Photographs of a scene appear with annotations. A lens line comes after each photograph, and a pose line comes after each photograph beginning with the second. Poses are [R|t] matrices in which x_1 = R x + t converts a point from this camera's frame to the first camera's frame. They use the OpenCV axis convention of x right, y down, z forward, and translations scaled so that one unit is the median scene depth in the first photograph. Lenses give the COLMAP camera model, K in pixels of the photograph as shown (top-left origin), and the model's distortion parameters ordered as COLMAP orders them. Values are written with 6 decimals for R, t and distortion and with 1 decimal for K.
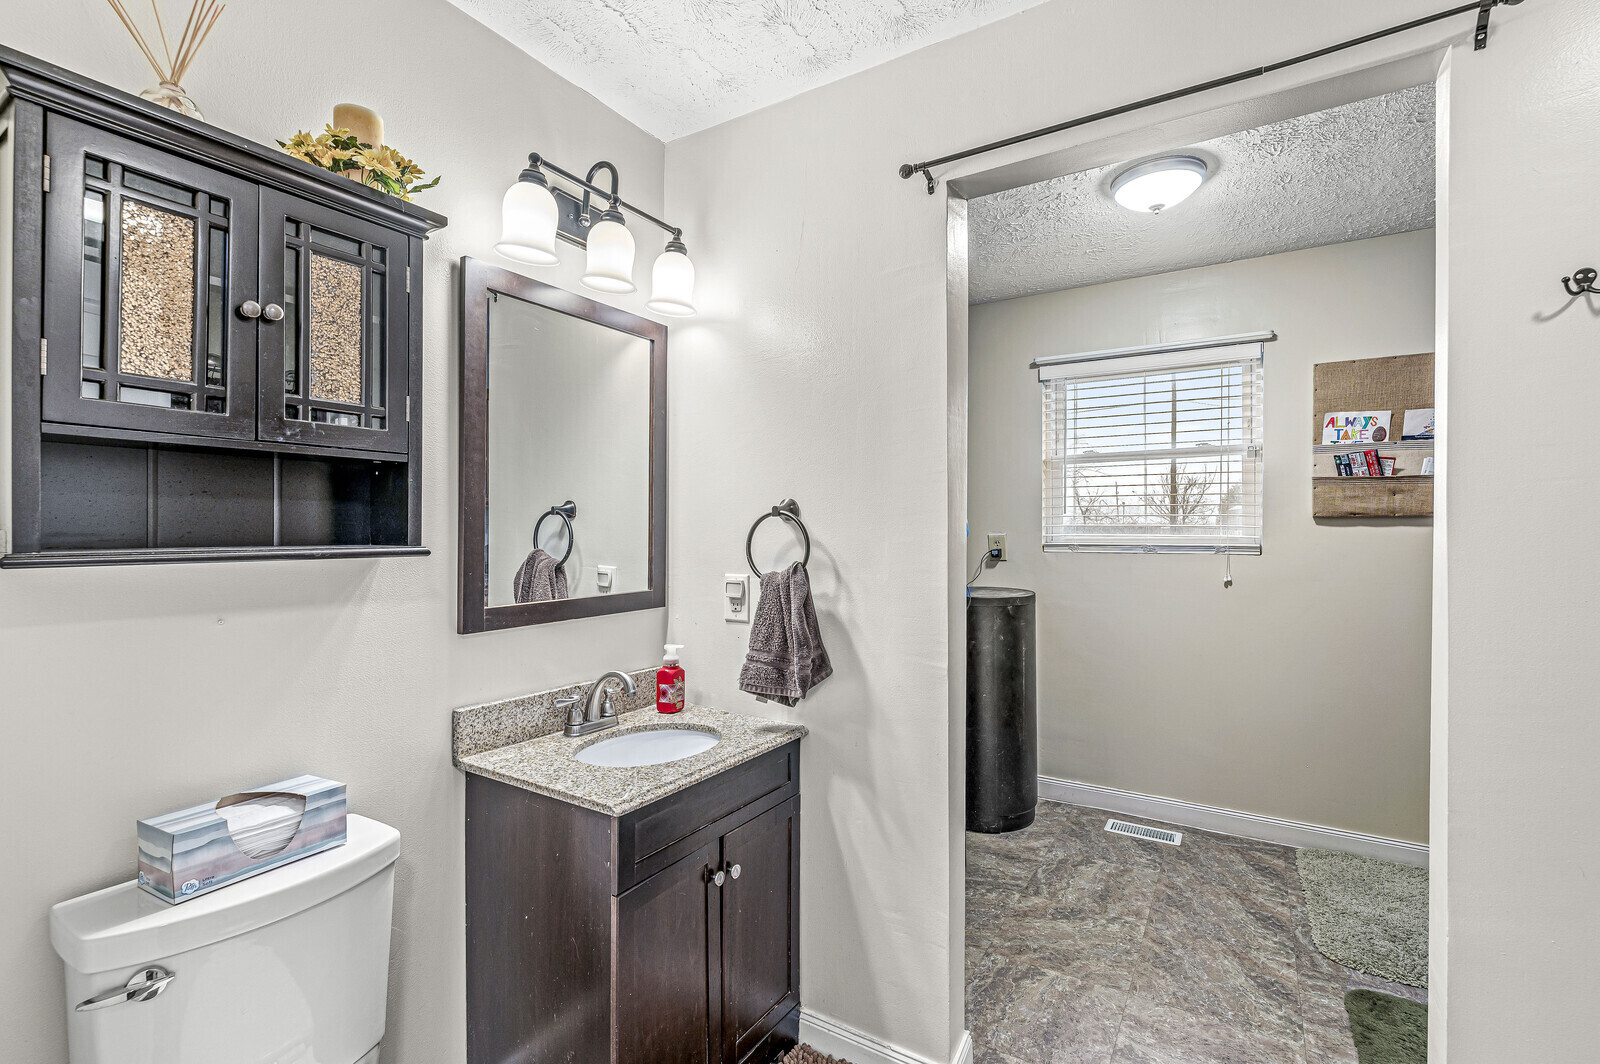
lens RADIAL K [[692.4, 0, 804.2], [0, 692.4, 528.1], [0, 0, 1]] dist [0.000146, 0.000055]
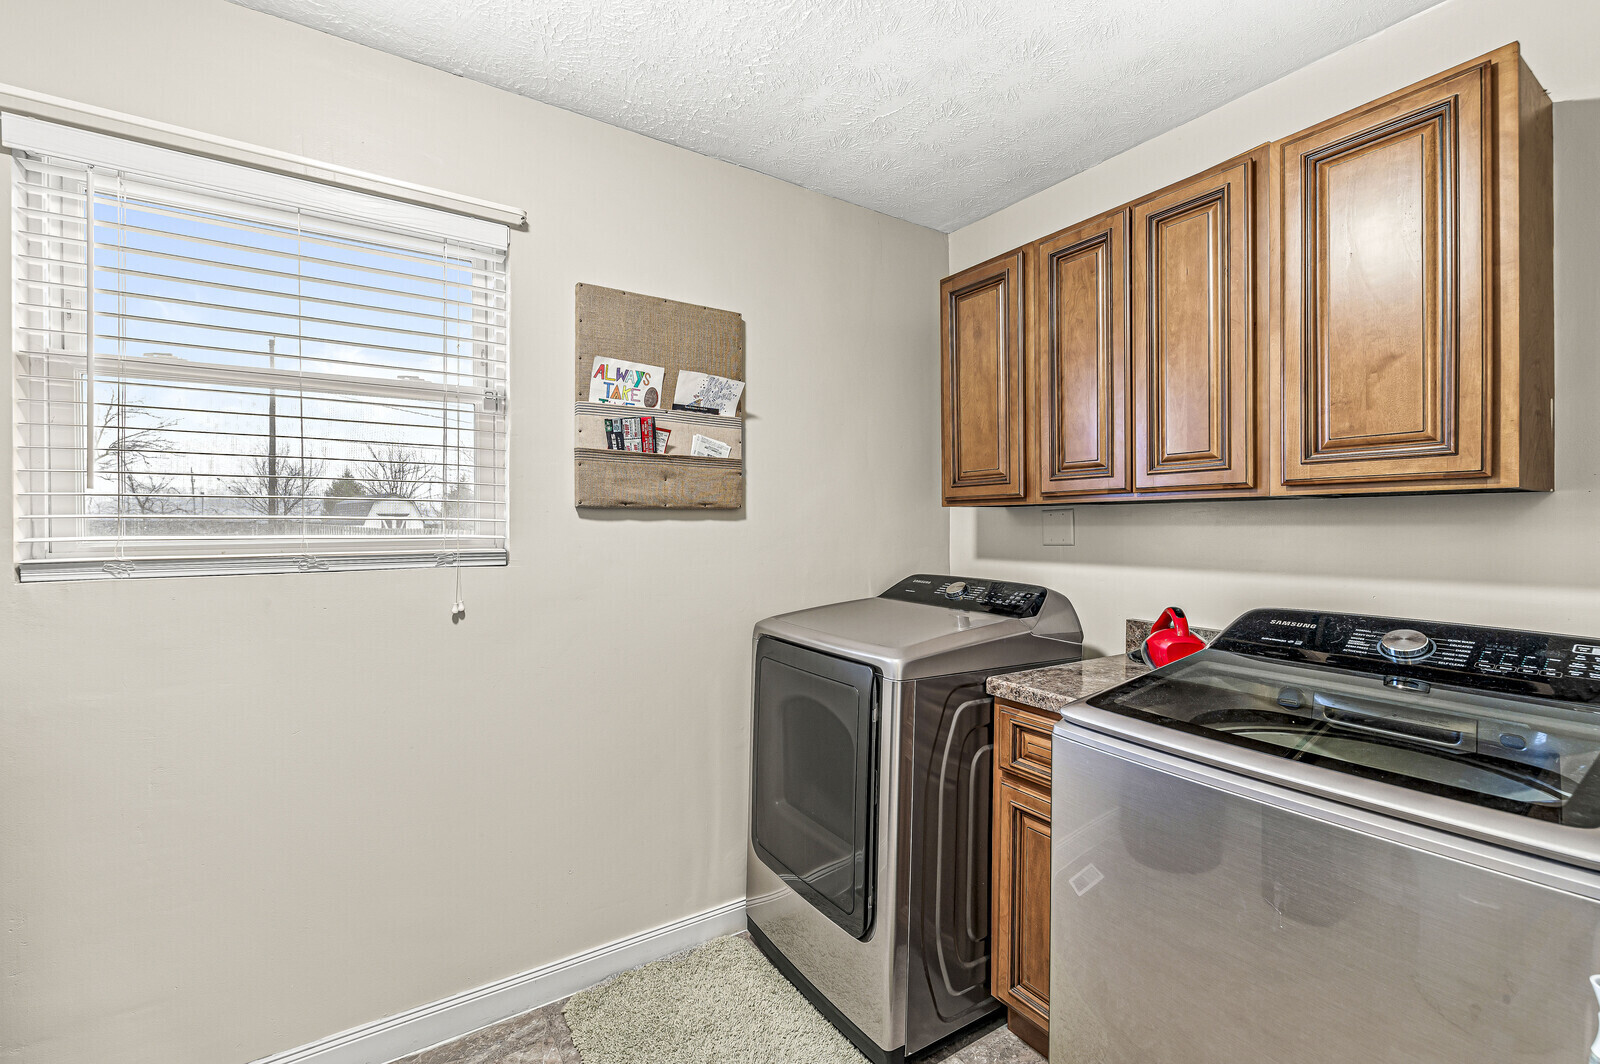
lens RADIAL K [[692.4, 0, 804.2], [0, 692.4, 528.1], [0, 0, 1]] dist [0.000146, 0.000055]
pose [[0.411432, -0.007299, 0.911411, 0.210081], [0.000813, 0.999970, 0.007641, 0.000177], [-0.911440, -0.002403, 0.411426, 0.529336]]
